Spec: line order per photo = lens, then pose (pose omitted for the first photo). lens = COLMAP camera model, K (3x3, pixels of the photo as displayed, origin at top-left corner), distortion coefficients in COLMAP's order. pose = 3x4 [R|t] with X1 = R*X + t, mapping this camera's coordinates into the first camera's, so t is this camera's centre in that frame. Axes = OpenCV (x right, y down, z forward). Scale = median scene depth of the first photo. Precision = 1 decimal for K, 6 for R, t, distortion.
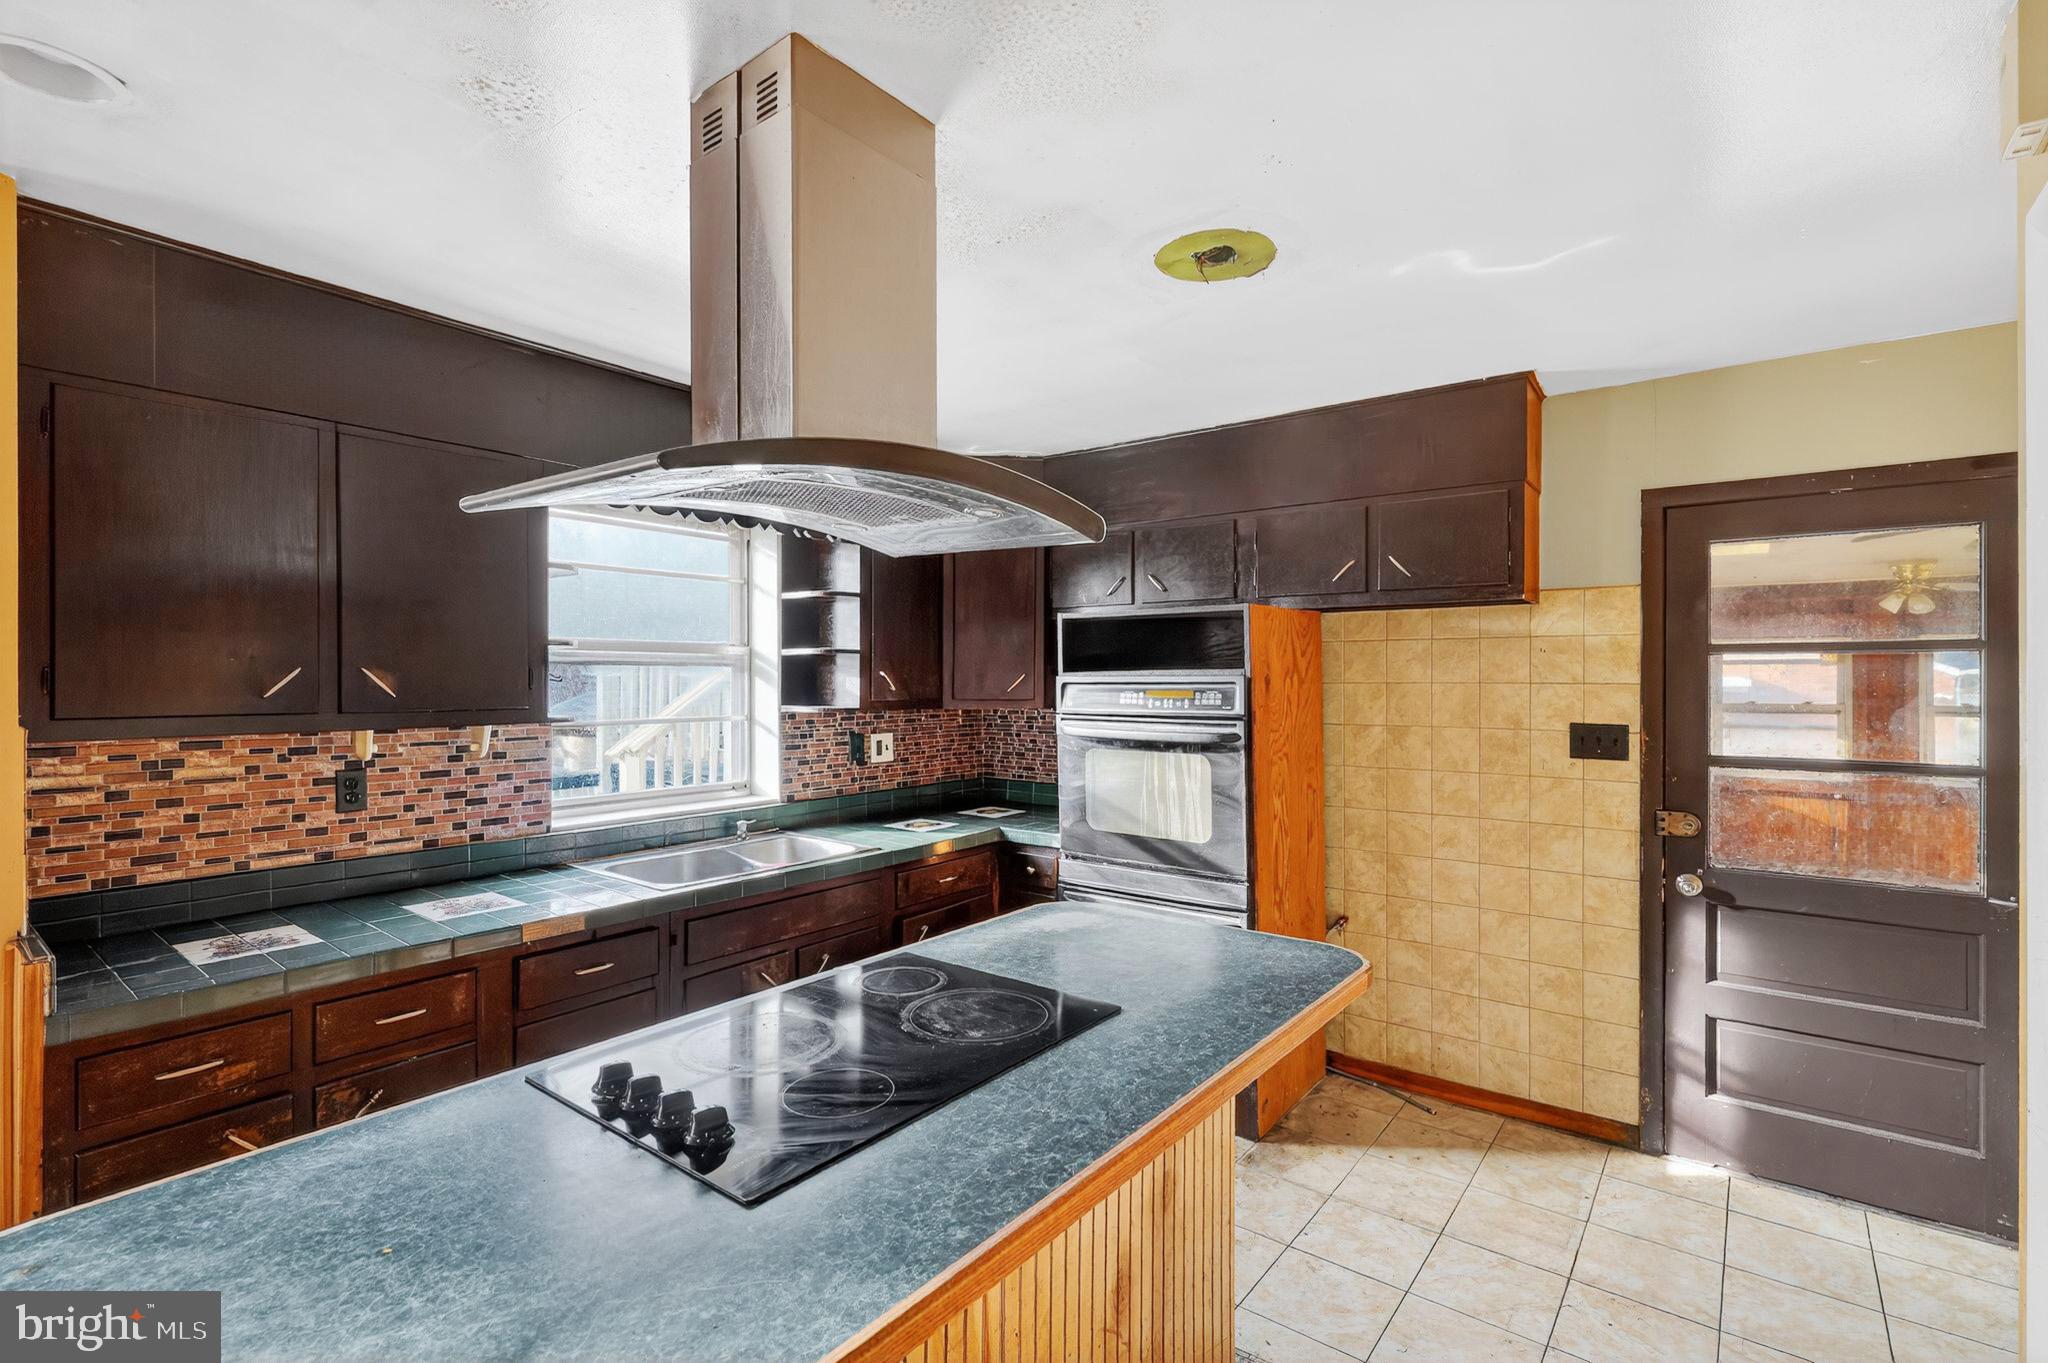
lens RADIAL K [[934.4, 0, 1024.0], [0, 934.4, 681.5], [0, 0, 1]] dist [-0.000716, -0.000011]
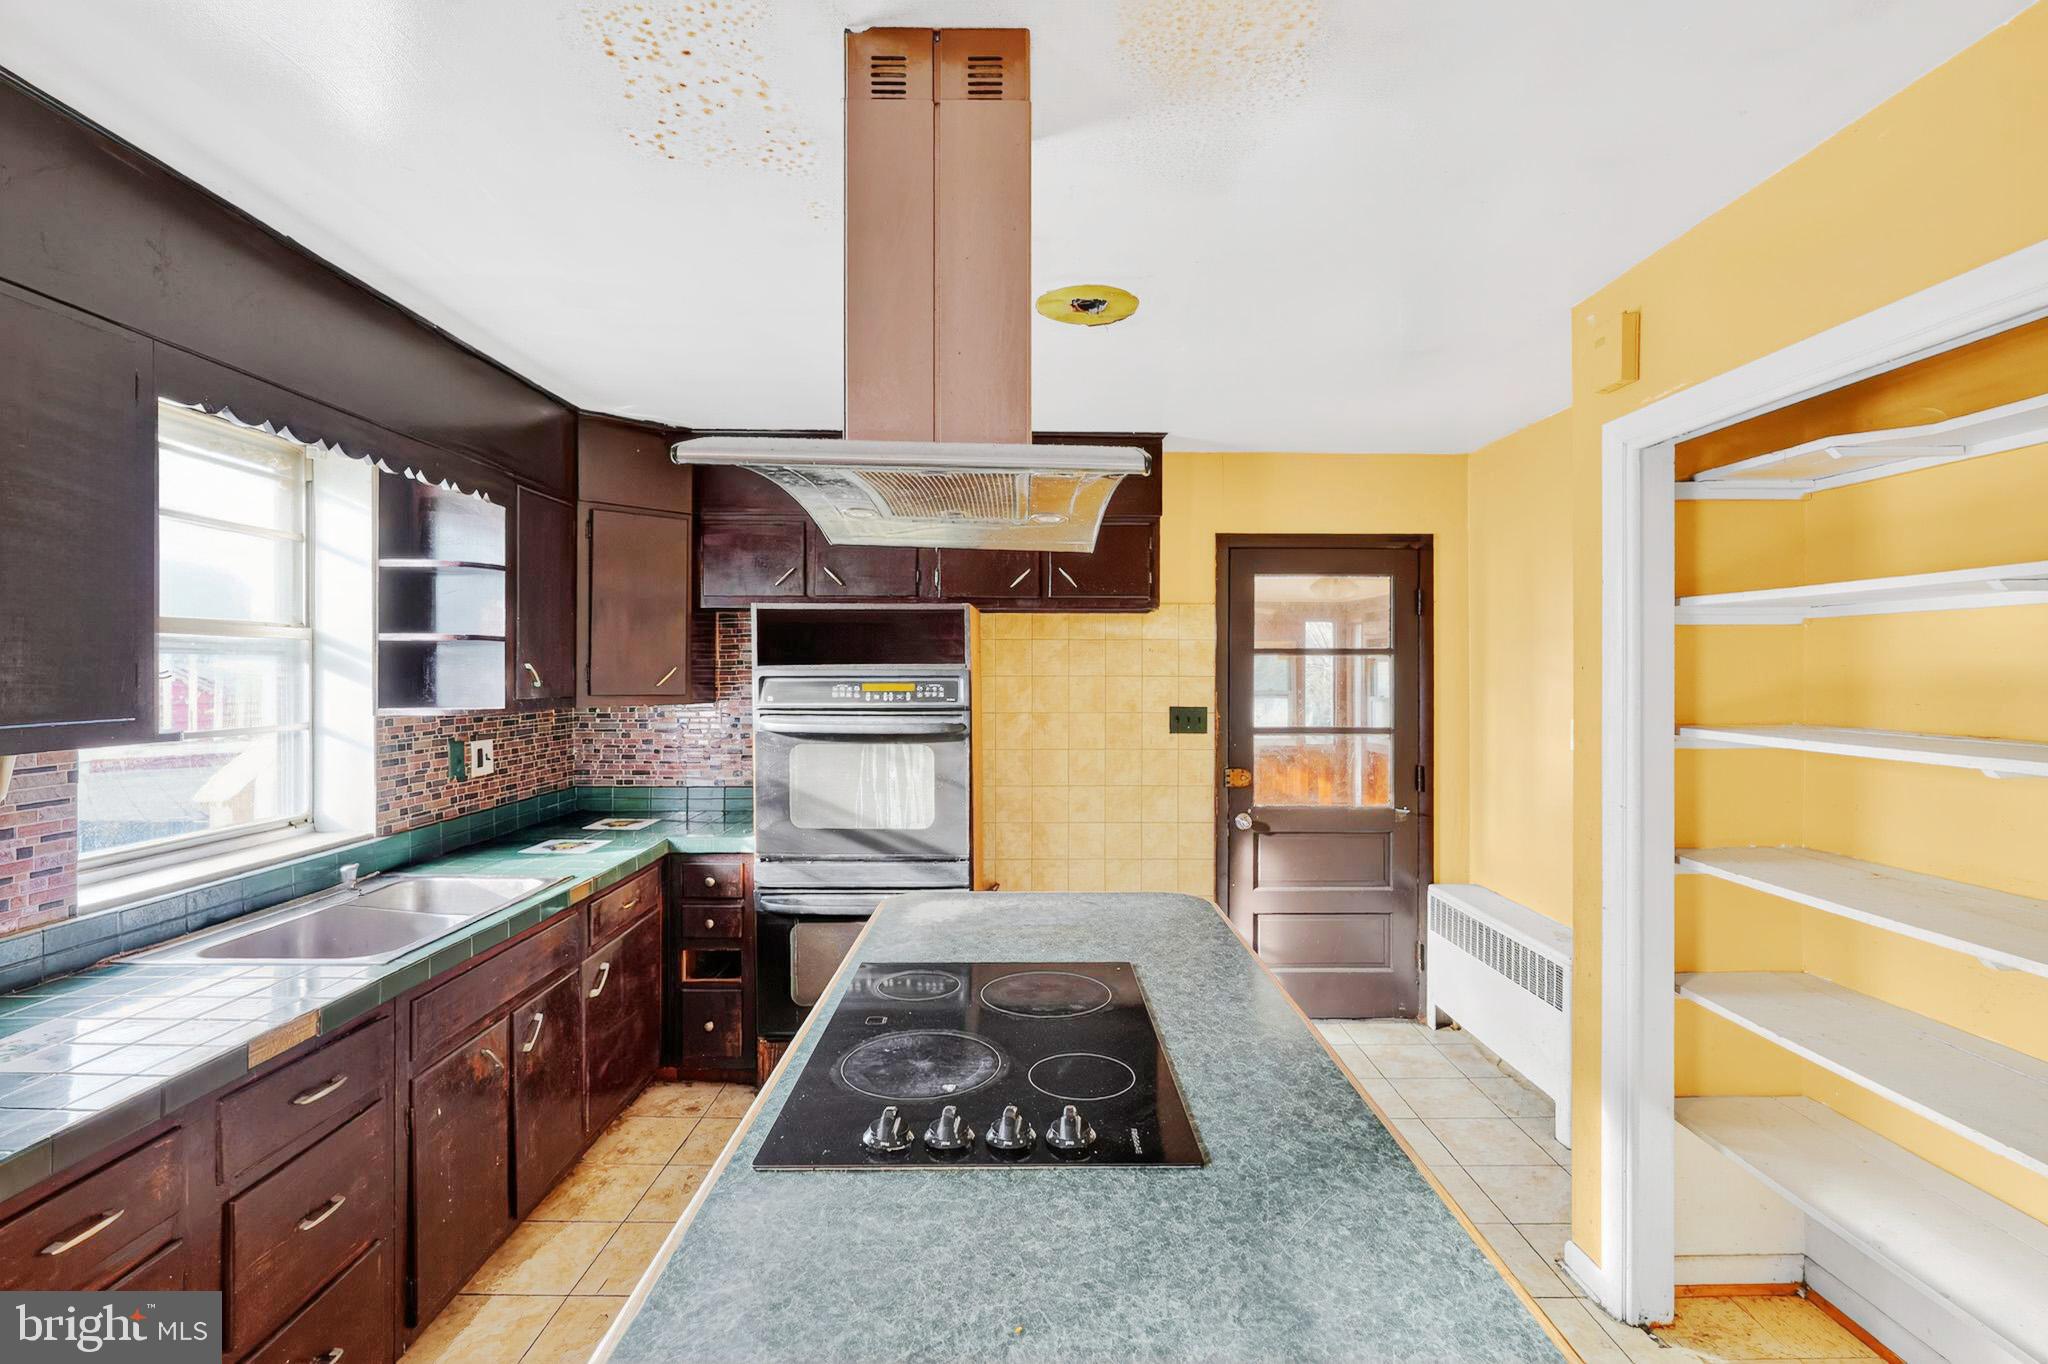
lens RADIAL K [[947.7, 0, 1026.0], [0, 947.7, 670.9], [0, 0, 1]] dist [-0.000971, 0.000344]
pose [[0.782917, 0.000862, 0.622126, -0.363946], [0.000526, 0.999998, -0.002048, -0.002503], [-0.622126, 0.001930, 0.782915, 0.087629]]
